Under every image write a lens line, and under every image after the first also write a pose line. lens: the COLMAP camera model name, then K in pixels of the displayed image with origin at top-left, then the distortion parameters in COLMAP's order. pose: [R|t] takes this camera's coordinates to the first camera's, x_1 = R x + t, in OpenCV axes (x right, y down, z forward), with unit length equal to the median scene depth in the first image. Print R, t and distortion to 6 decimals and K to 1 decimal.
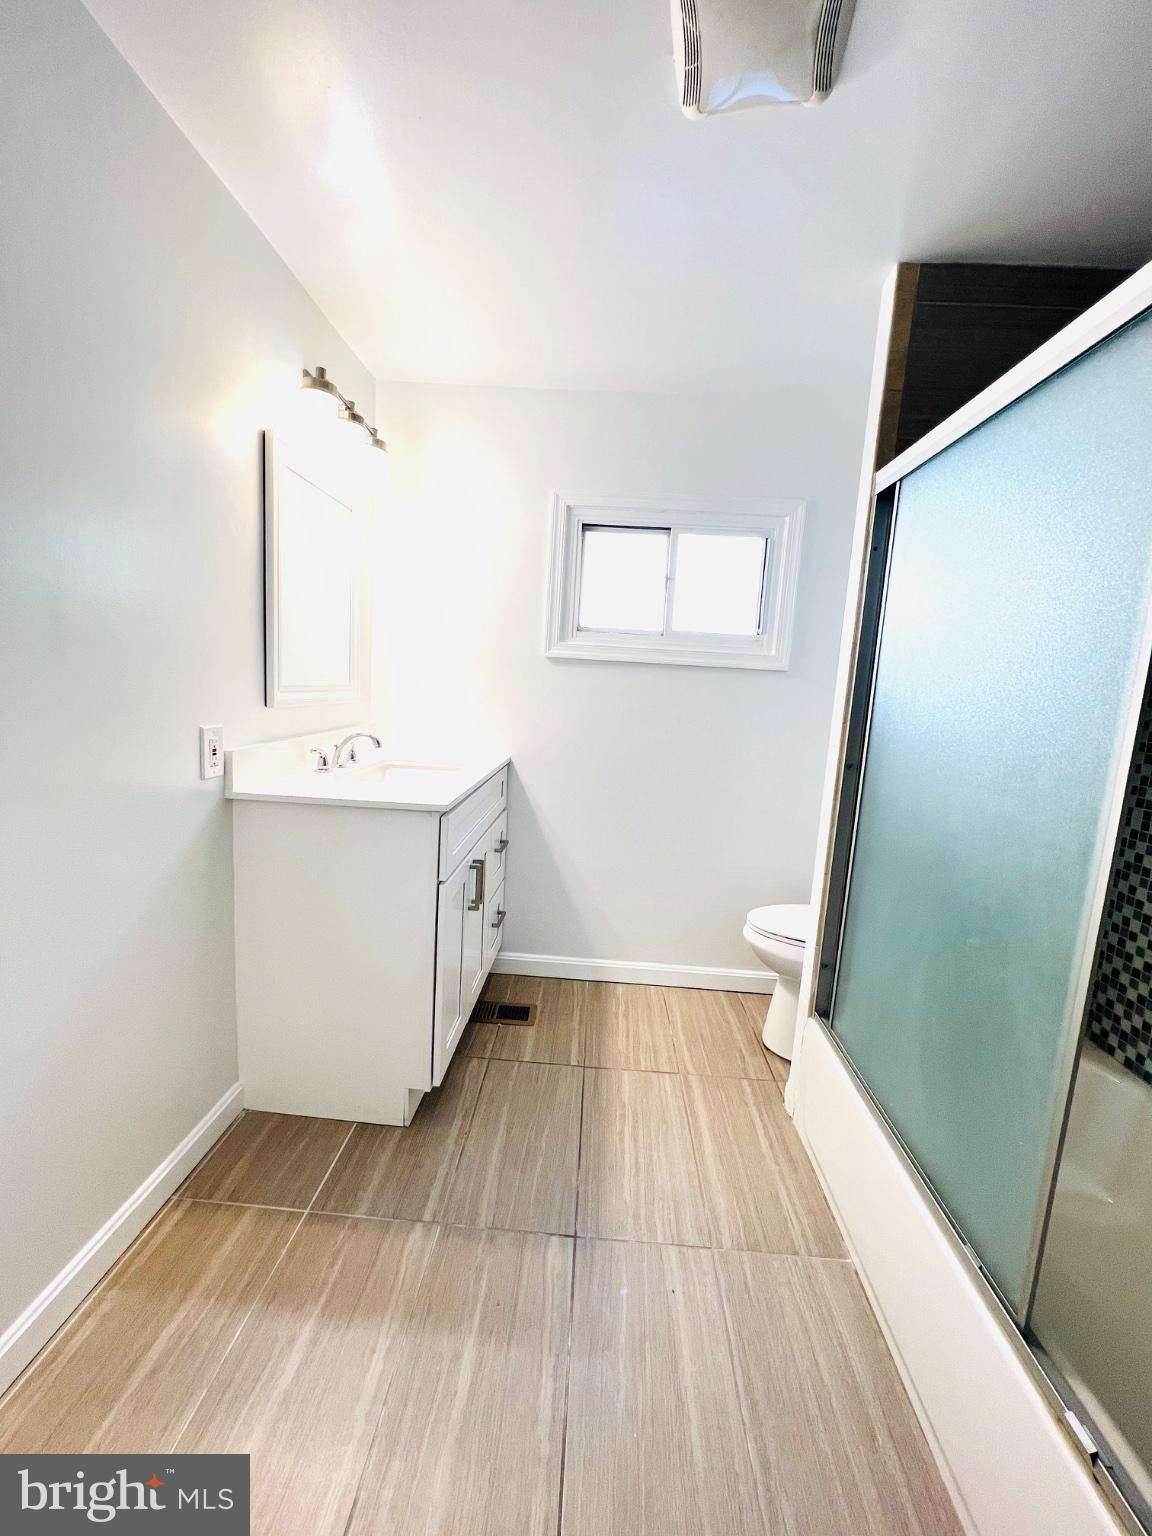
lens RADIAL K [[615.1, 0, 579.0], [0, 615.1, 764.6], [0, 0, 1]] dist [-0.005195, 0.001880]
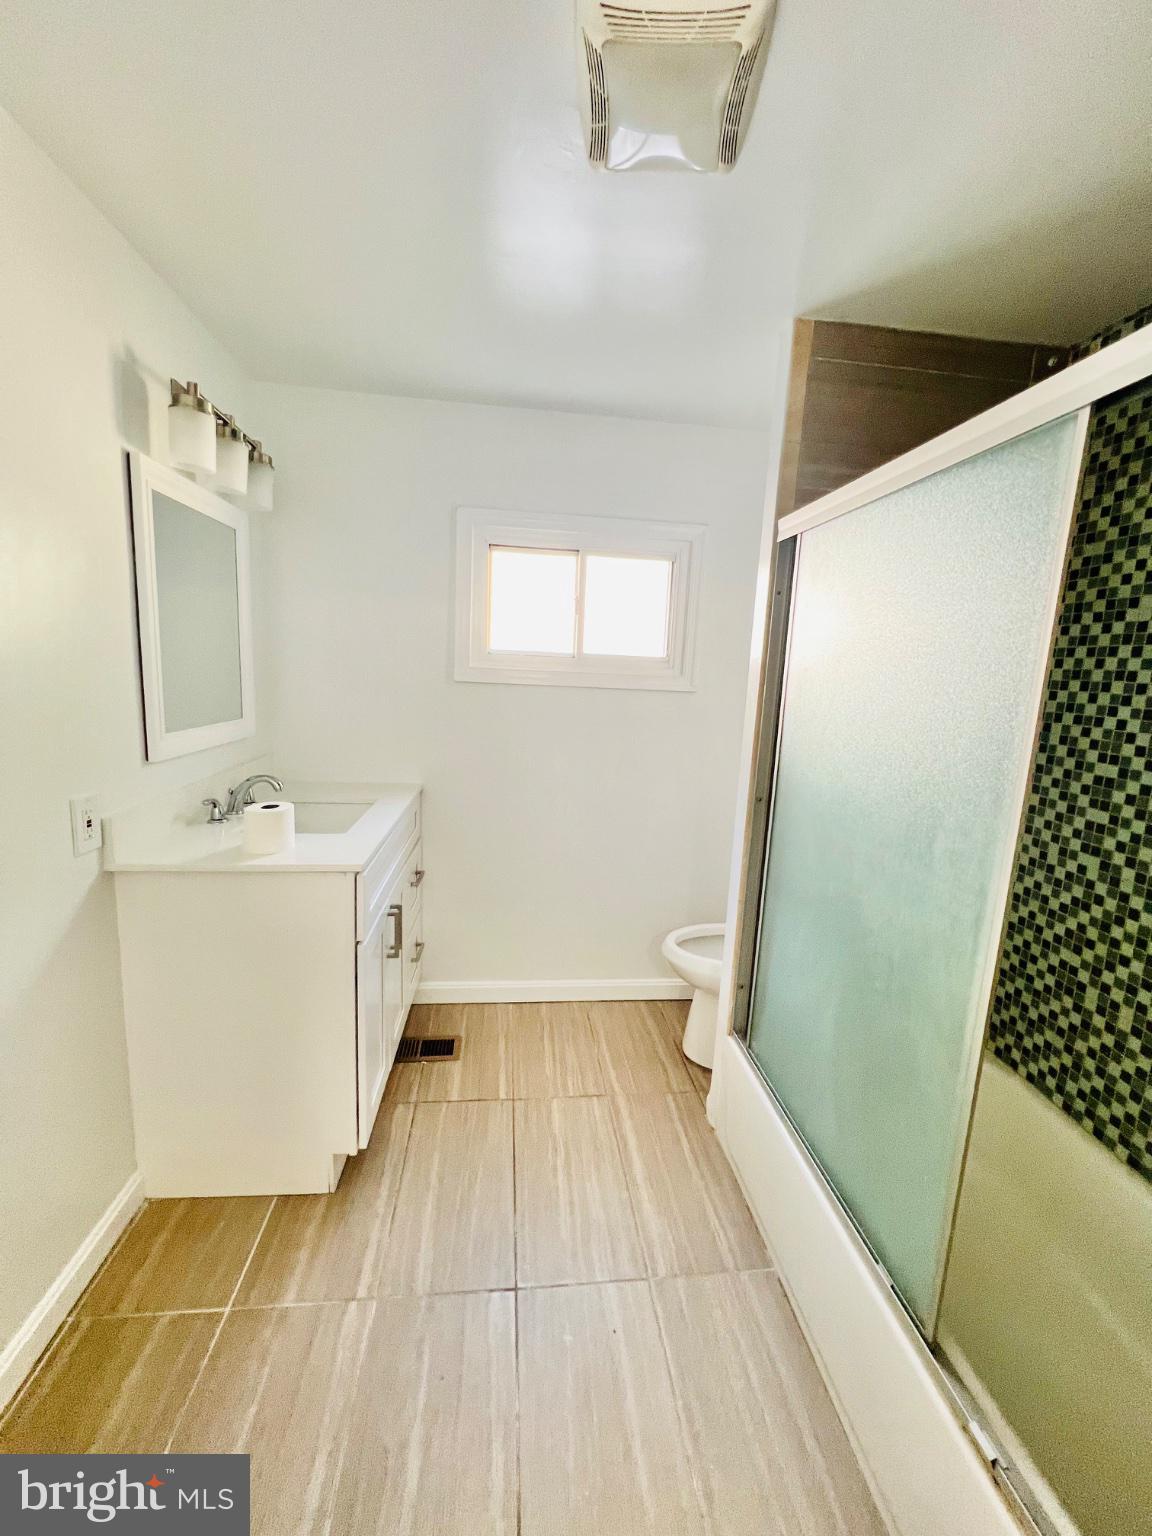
lens RADIAL K [[615.1, 0, 579.6], [0, 615.1, 764.7], [0, 0, 1]] dist [-0.005195, 0.001880]
pose [[0.987751, -0.037858, 0.151374, -0.020118], [0.033163, 0.998891, 0.033423, -0.106876], [-0.152471, -0.027993, 0.987911, 0.012602]]
